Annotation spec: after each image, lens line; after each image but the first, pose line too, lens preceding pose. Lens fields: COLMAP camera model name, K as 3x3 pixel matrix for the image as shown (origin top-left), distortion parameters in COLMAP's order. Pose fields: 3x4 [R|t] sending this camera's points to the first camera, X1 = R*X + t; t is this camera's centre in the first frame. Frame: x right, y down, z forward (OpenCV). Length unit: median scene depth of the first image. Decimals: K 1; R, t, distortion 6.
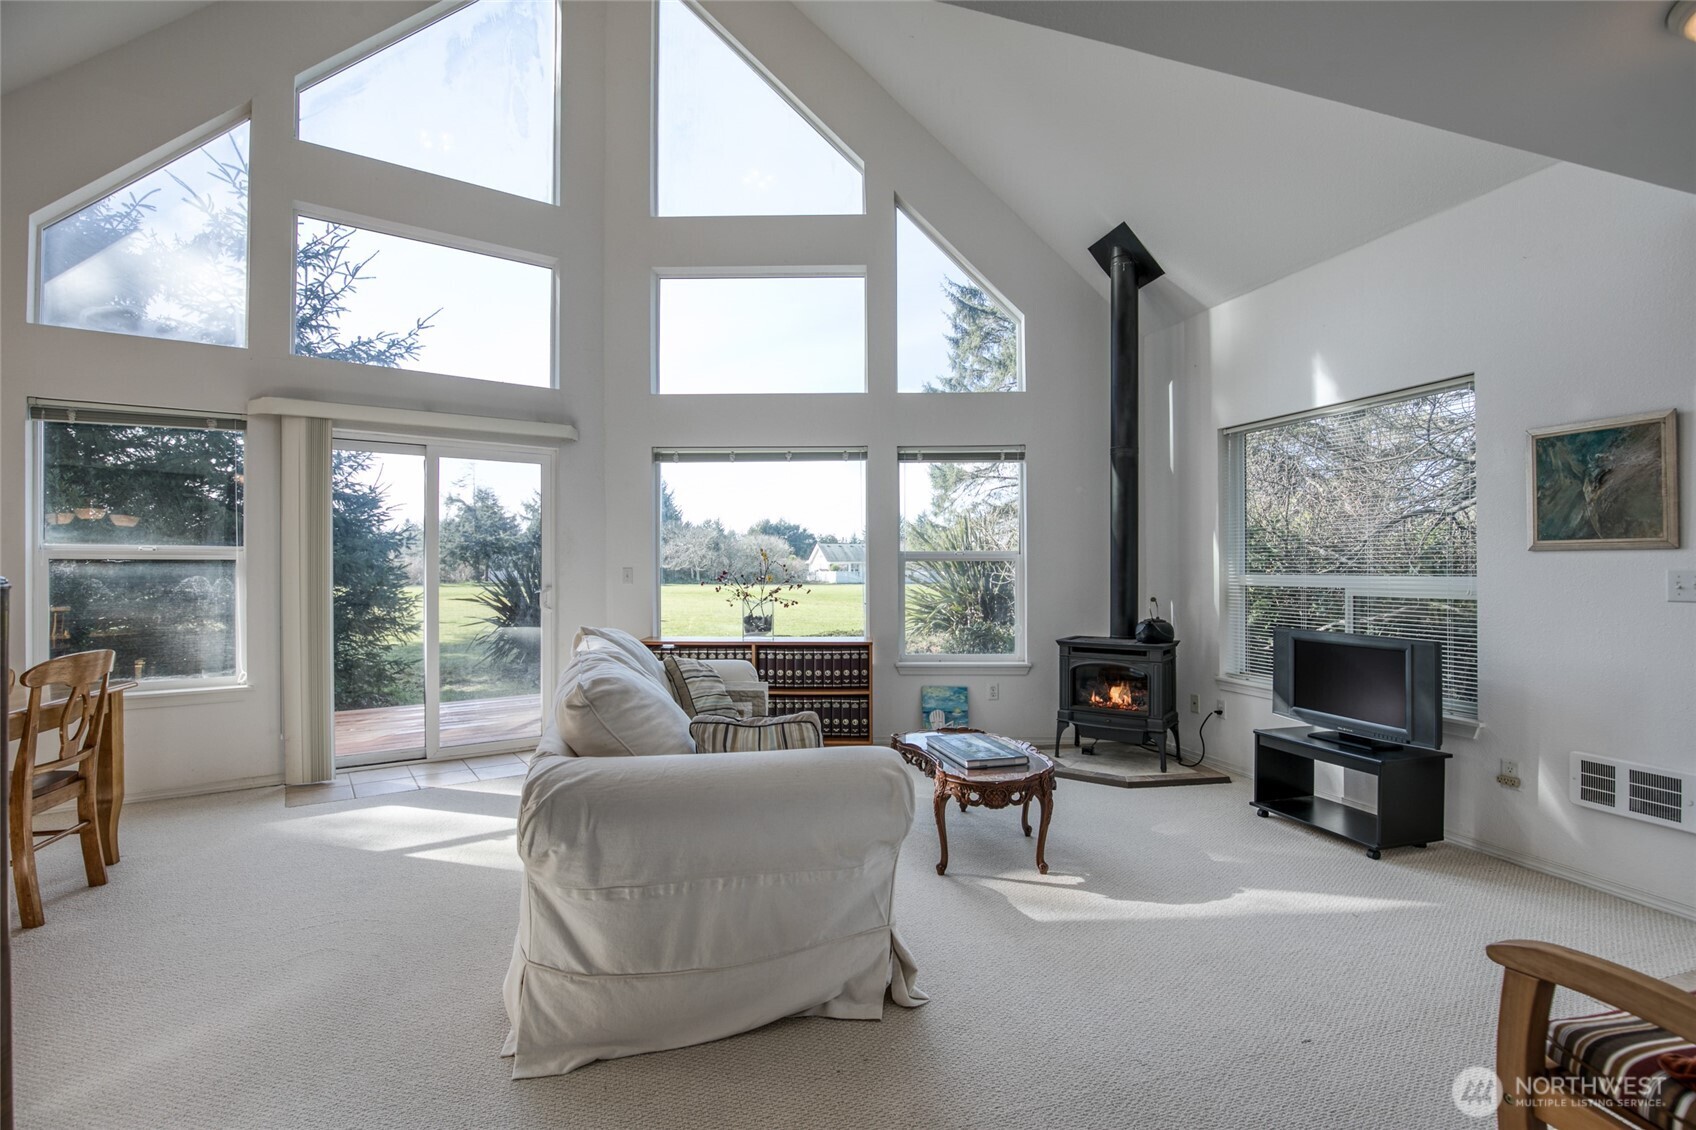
lens RADIAL K [[797.1, 0, 854.8], [0, 797.1, 559.0], [0, 0, 1]] dist [-0.031460, 0.006490]
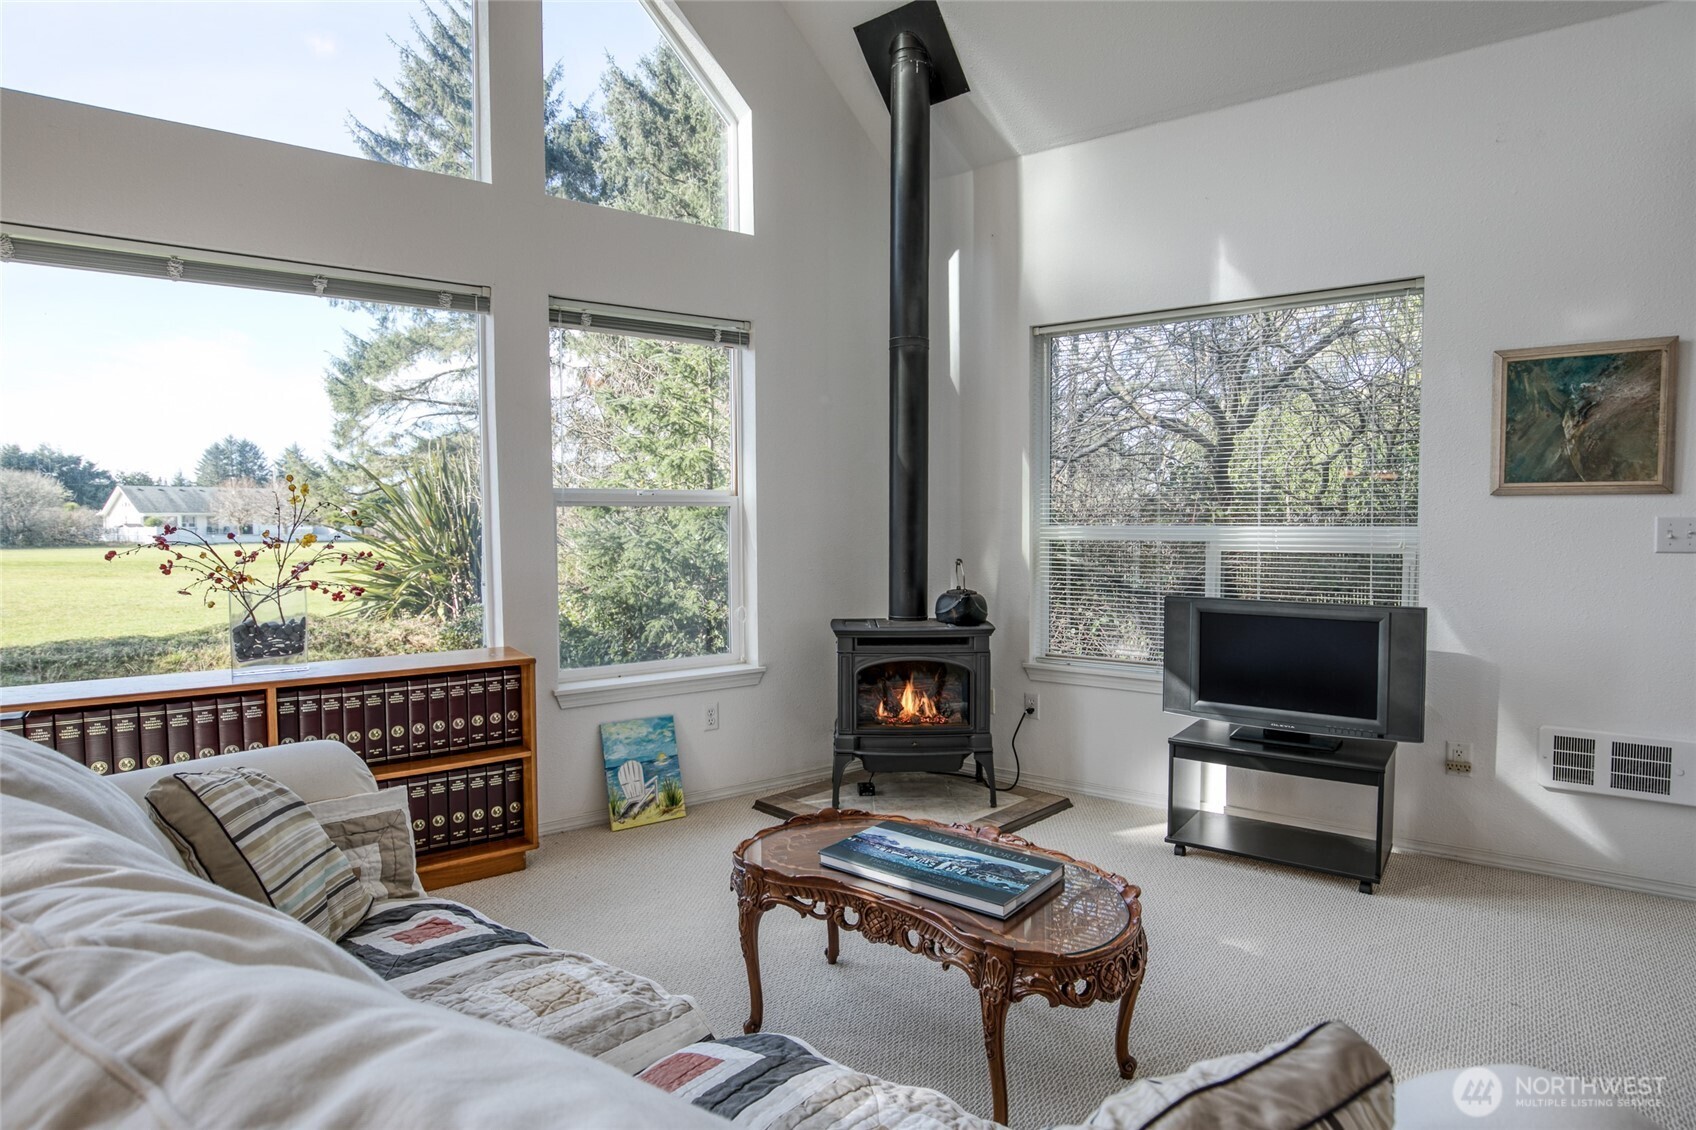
lens RADIAL K [[909.1, 0, 847.2], [0, 909.1, 558.9], [0, 0, 1]] dist [-0.019929, 0.000119]
pose [[0.796632, -0.028076, 0.603812, -0.184941], [-0.004088, 0.998648, 0.051829, 0.007092], [-0.604451, -0.043757, 0.795440, 0.423798]]
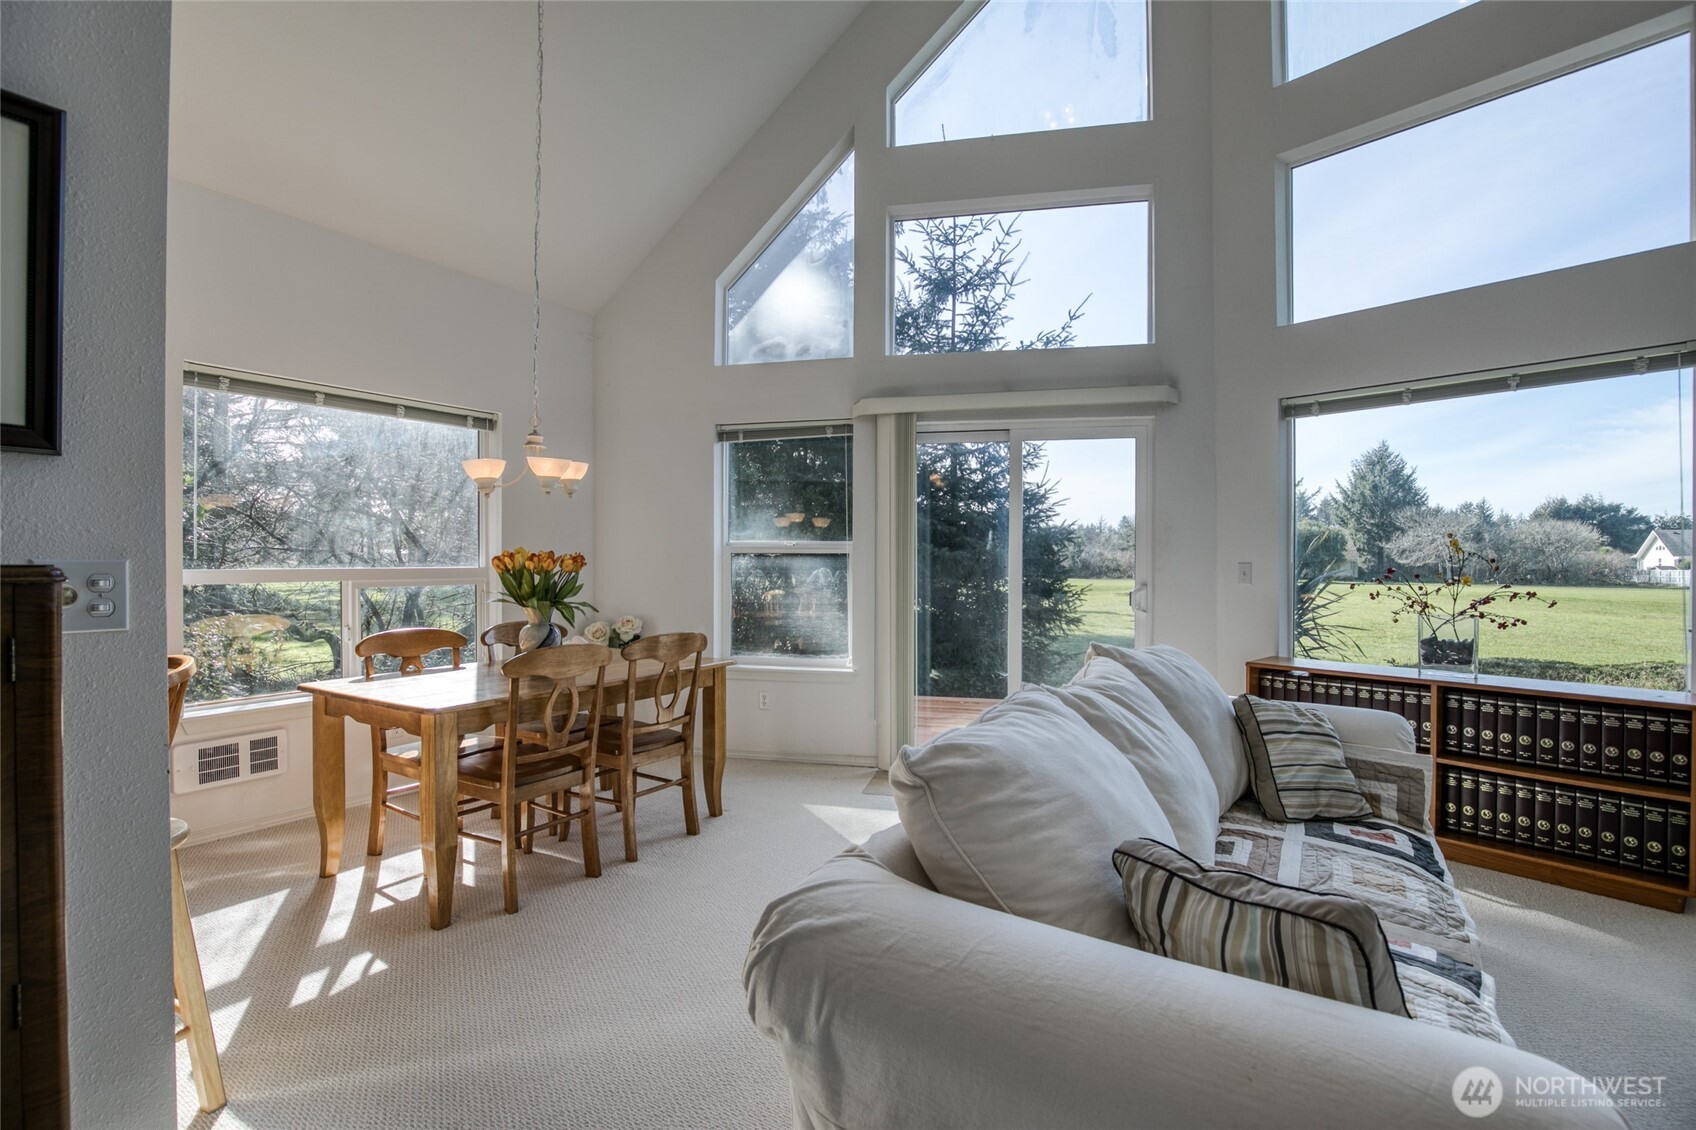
lens RADIAL K [[790.7, 0, 848.0], [0, 790.7, 565.0], [0, 0, 1]] dist [-0.034327, 0.006044]
pose [[0.651178, 0.007866, -0.758884, 0.039876], [0.003509, 0.999904, 0.013374, 0.002306], [0.758917, -0.011372, 0.651089, 0.258123]]
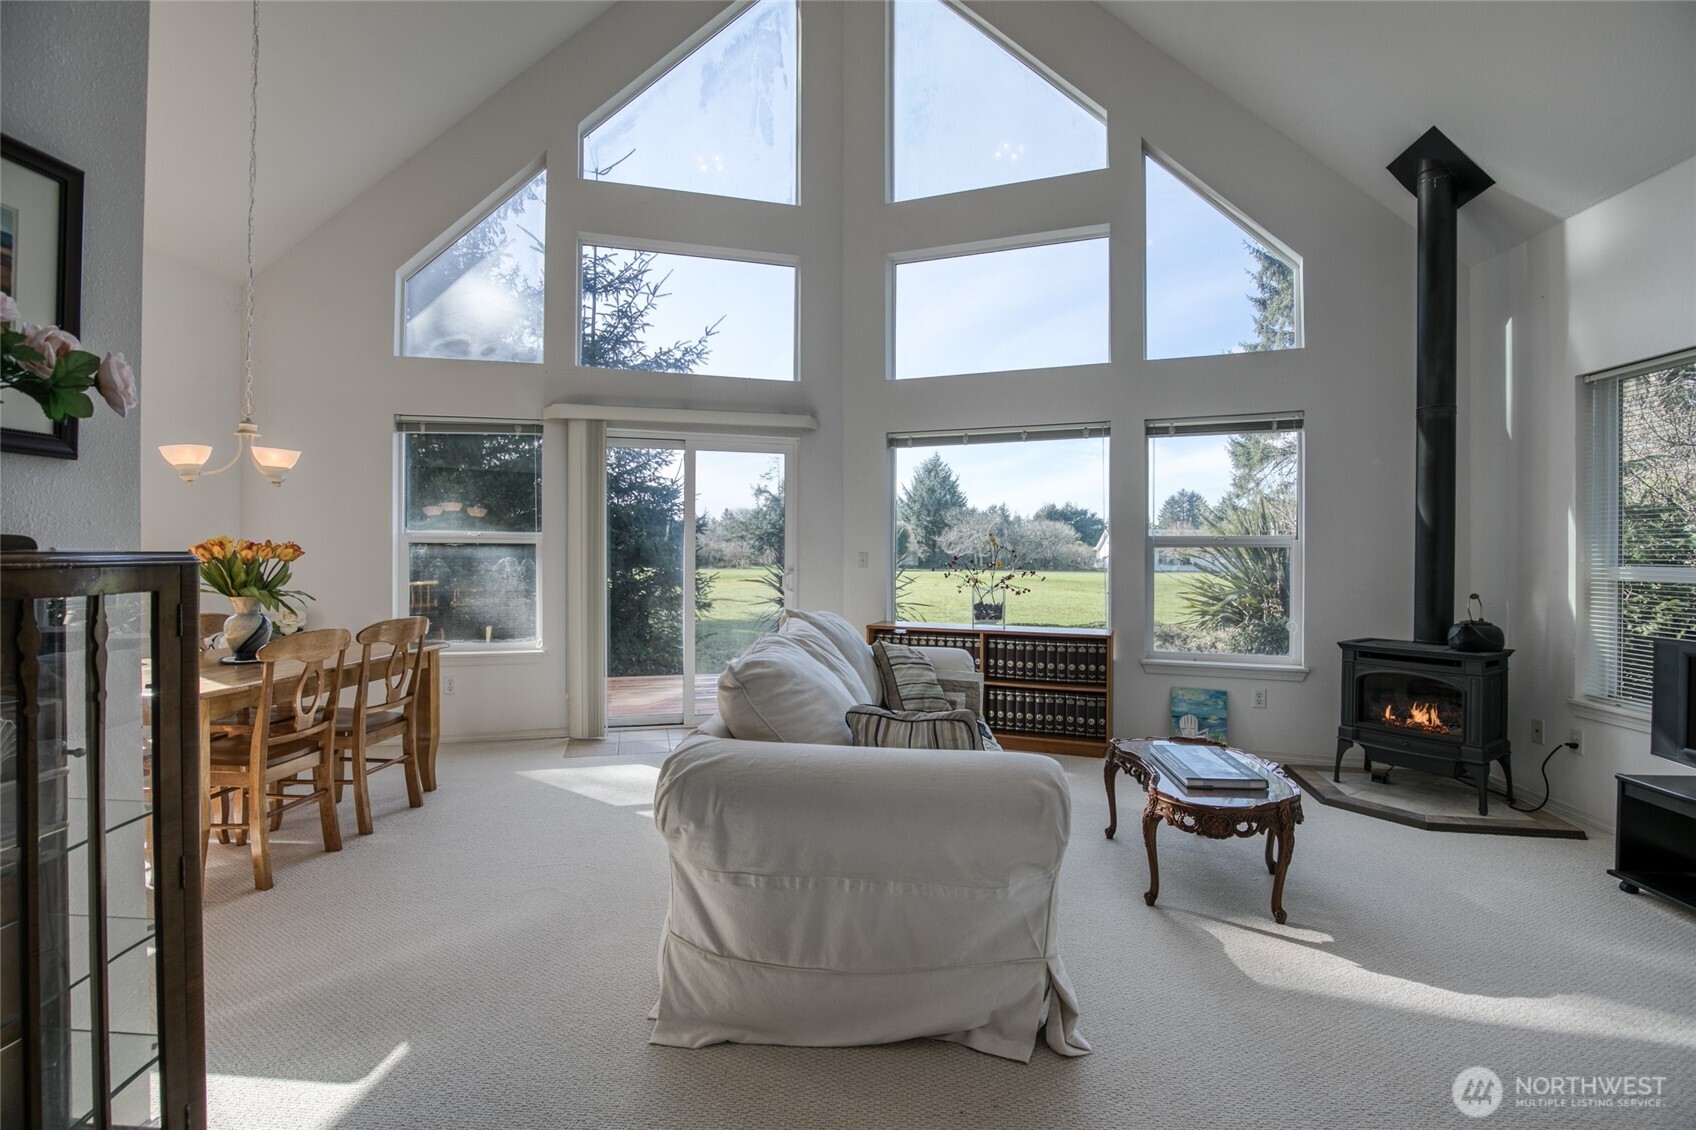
lens RADIAL K [[795.5, 0, 853.5], [0, 795.5, 550.1], [0, 0, 1]] dist [-0.031539, 0.005508]
pose [[0.935391, 0.005340, -0.353575, 0.071174], [-0.003076, 0.999971, 0.006964, 0.001031], [0.353602, -0.005426, 0.935380, 0.049400]]
